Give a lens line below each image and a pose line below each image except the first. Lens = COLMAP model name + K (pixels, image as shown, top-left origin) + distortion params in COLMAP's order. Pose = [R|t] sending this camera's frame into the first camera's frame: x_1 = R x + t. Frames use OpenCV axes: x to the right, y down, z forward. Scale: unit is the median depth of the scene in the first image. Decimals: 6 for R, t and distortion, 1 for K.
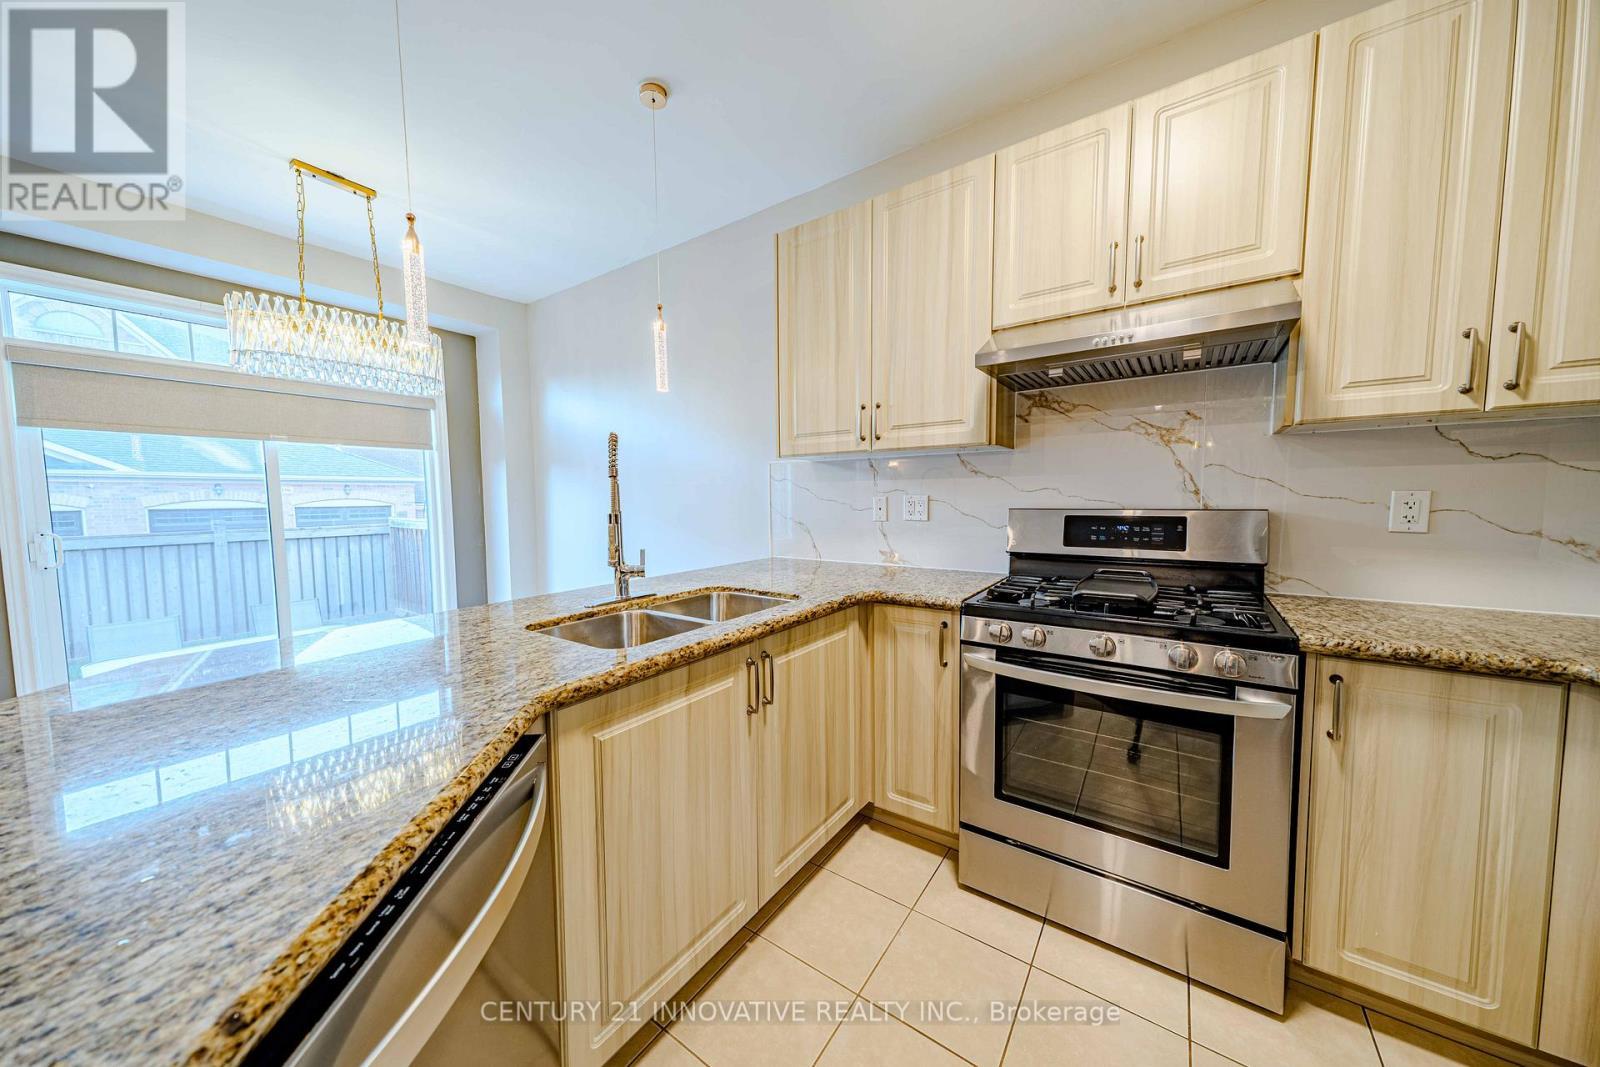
lens RADIAL K [[535.8, 0, 793.7], [0, 535.8, 534.1], [0, 0, 1]] dist [0.013025, -0.000655]
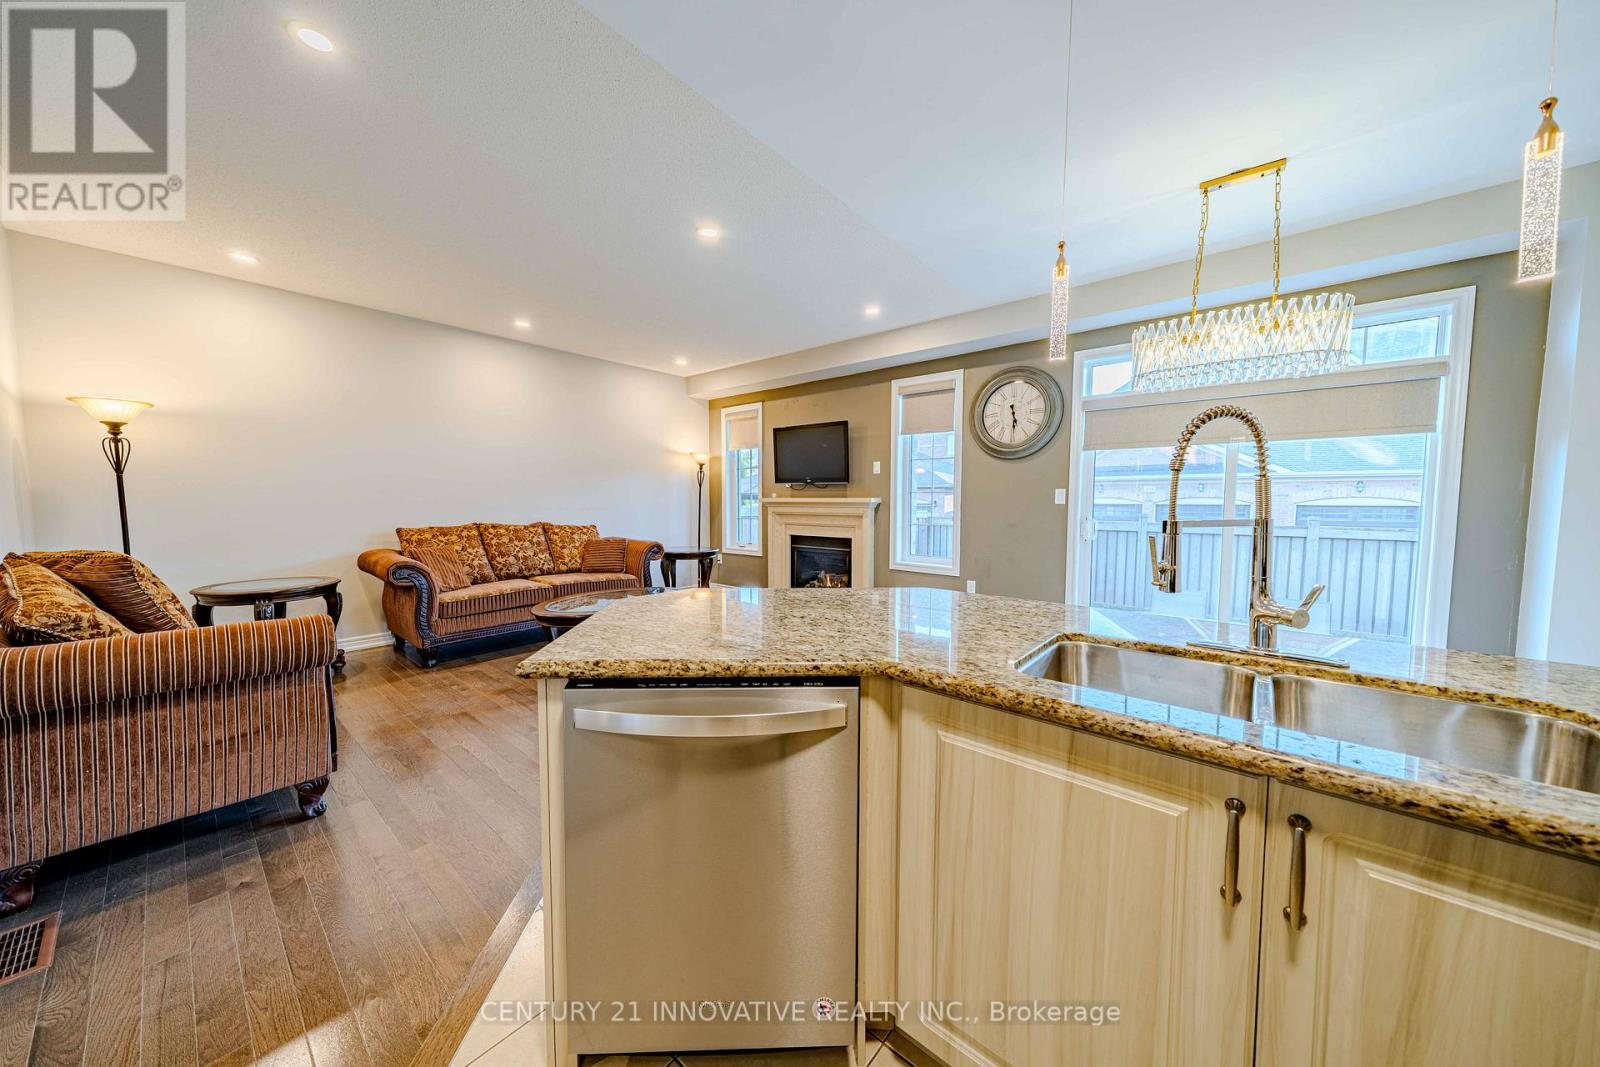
lens RADIAL K [[535.8, 0, 793.9], [0, 535.8, 531.9], [0, 0, 1]] dist [0.013025, -0.000655]
pose [[-0.090237, 0.073065, -0.993237, 0.387027], [-0.071337, 0.994269, 0.079622, -0.038301], [0.993362, 0.078039, -0.084508, 0.474347]]
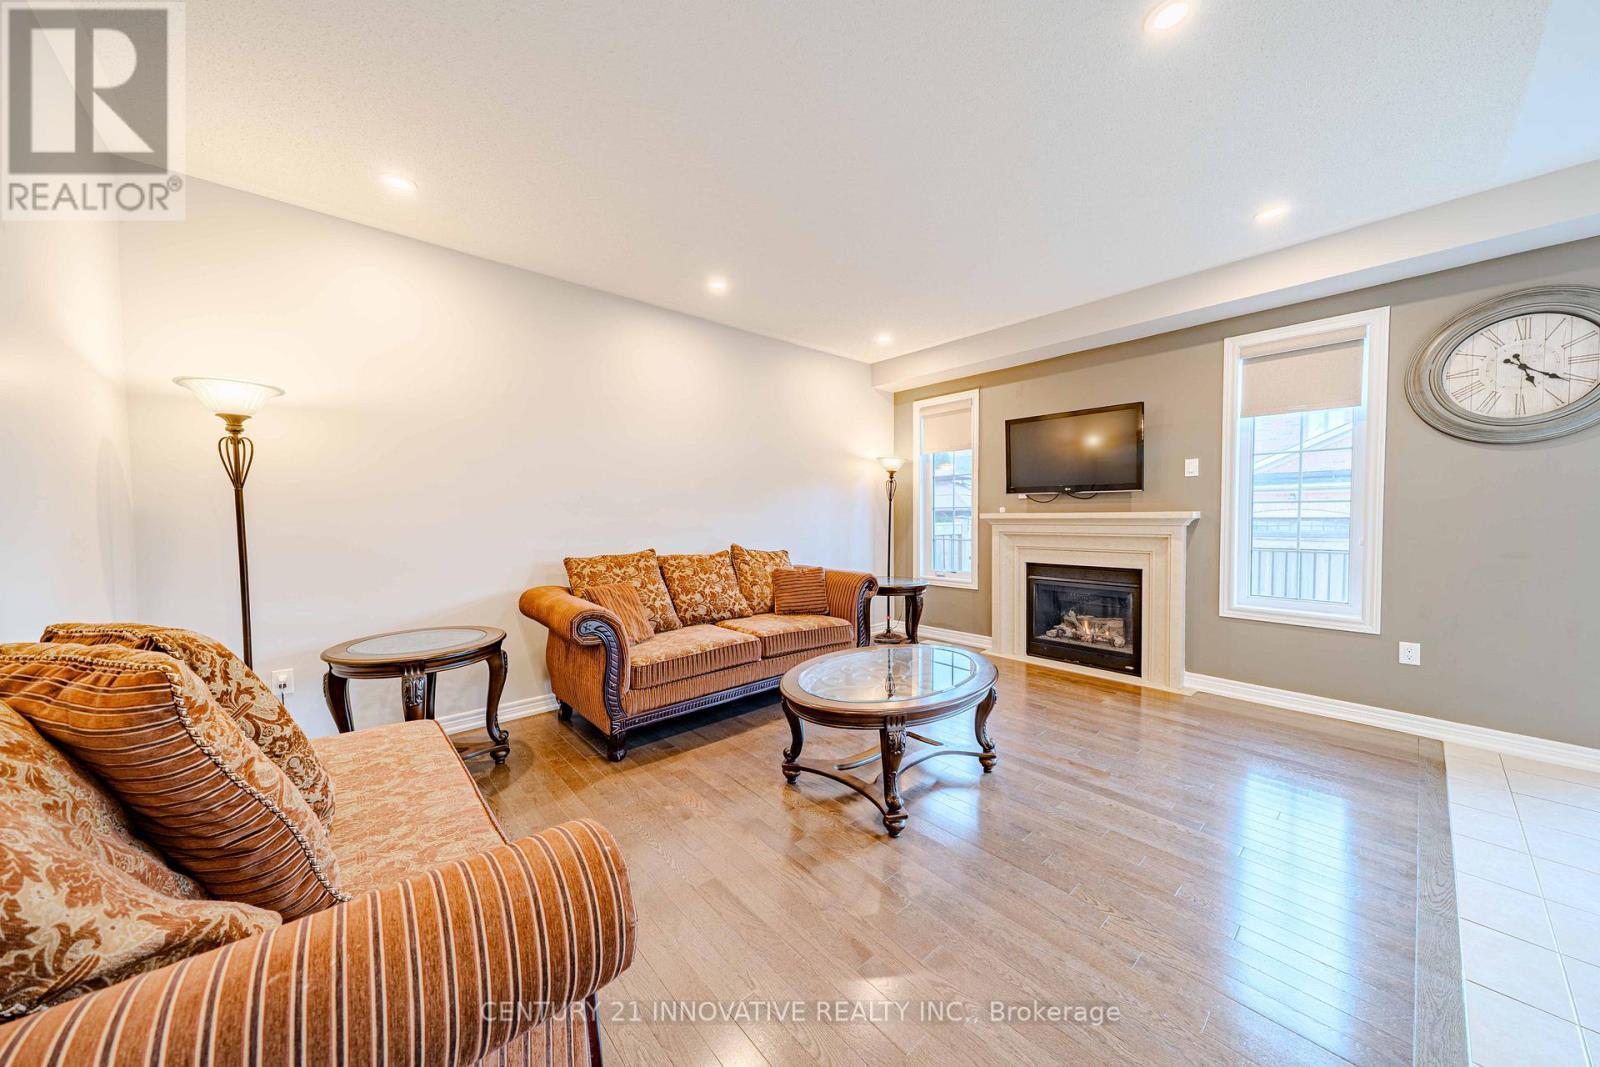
lens RADIAL K [[535.8, 0, 794.0], [0, 535.8, 532.3], [0, 0, 1]] dist [0.013025, -0.000655]
pose [[-0.223732, 0.045104, -0.973607, -0.311086], [-0.058822, 0.996483, 0.059681, 0.028182], [0.972874, 0.070622, -0.220292, -0.412936]]
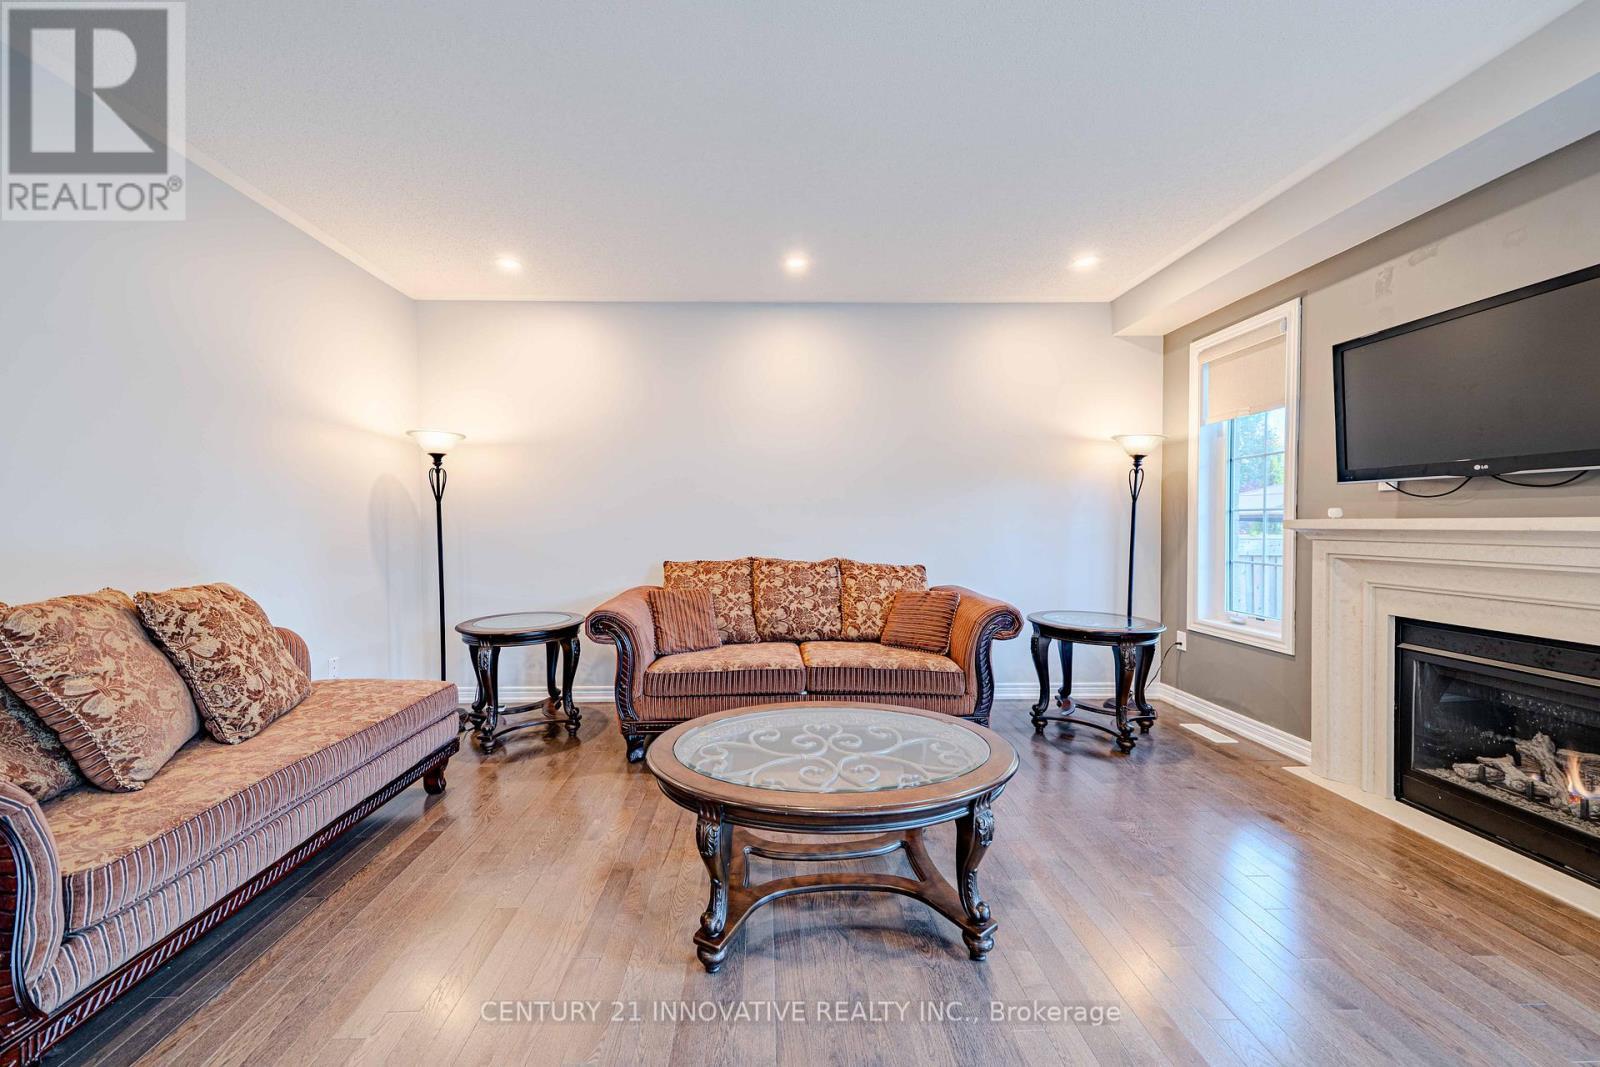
lens RADIAL K [[553.4, 0, 778.9], [0, 553.4, 532.0], [0, 0, 1]] dist [0.012444, -0.000515]
pose [[-0.799768, 0.023842, -0.599835, -1.094237], [-0.029380, 0.996459, 0.078778, -0.008946], [0.599589, 0.080627, -0.796236, 0.329620]]
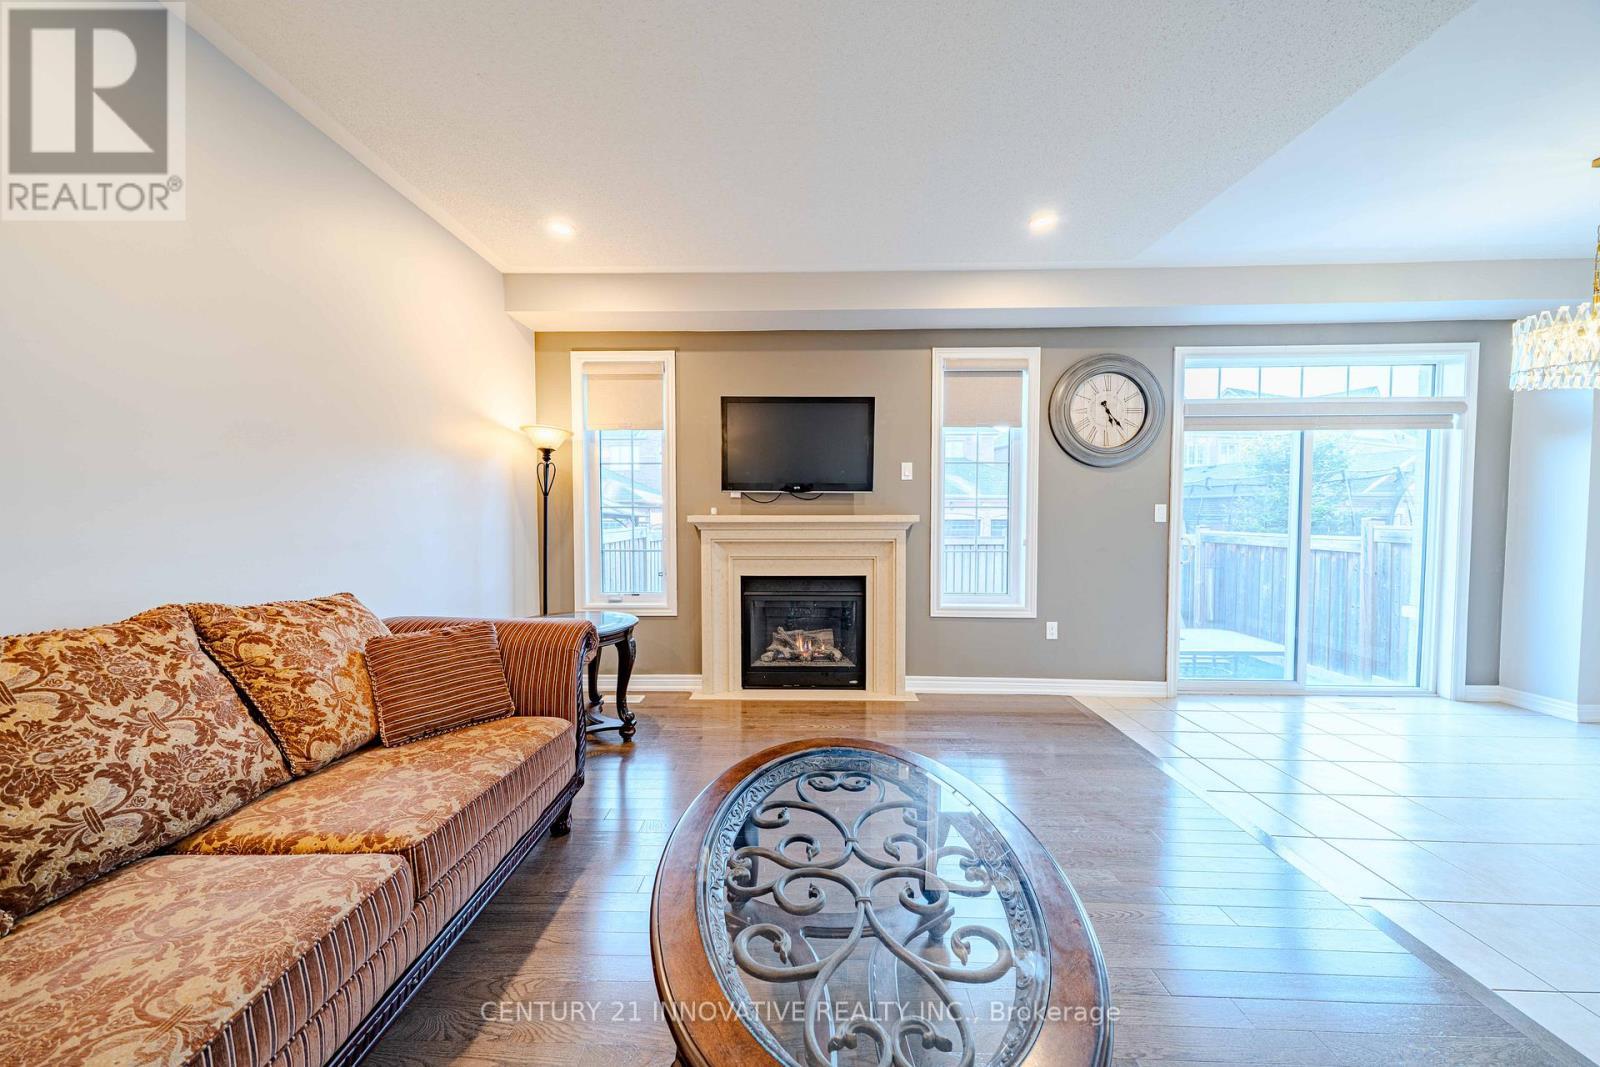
lens RADIAL K [[535.8, 0, 796.5], [0, 535.8, 529.3], [0, 0, 1]] dist [0.013025, -0.000655]
pose [[0.568019, 0.034501, -0.822292, -1.284973], [-0.064010, 0.997947, -0.002346, 0.071804], [0.820522, 0.053967, 0.569061, -0.936314]]
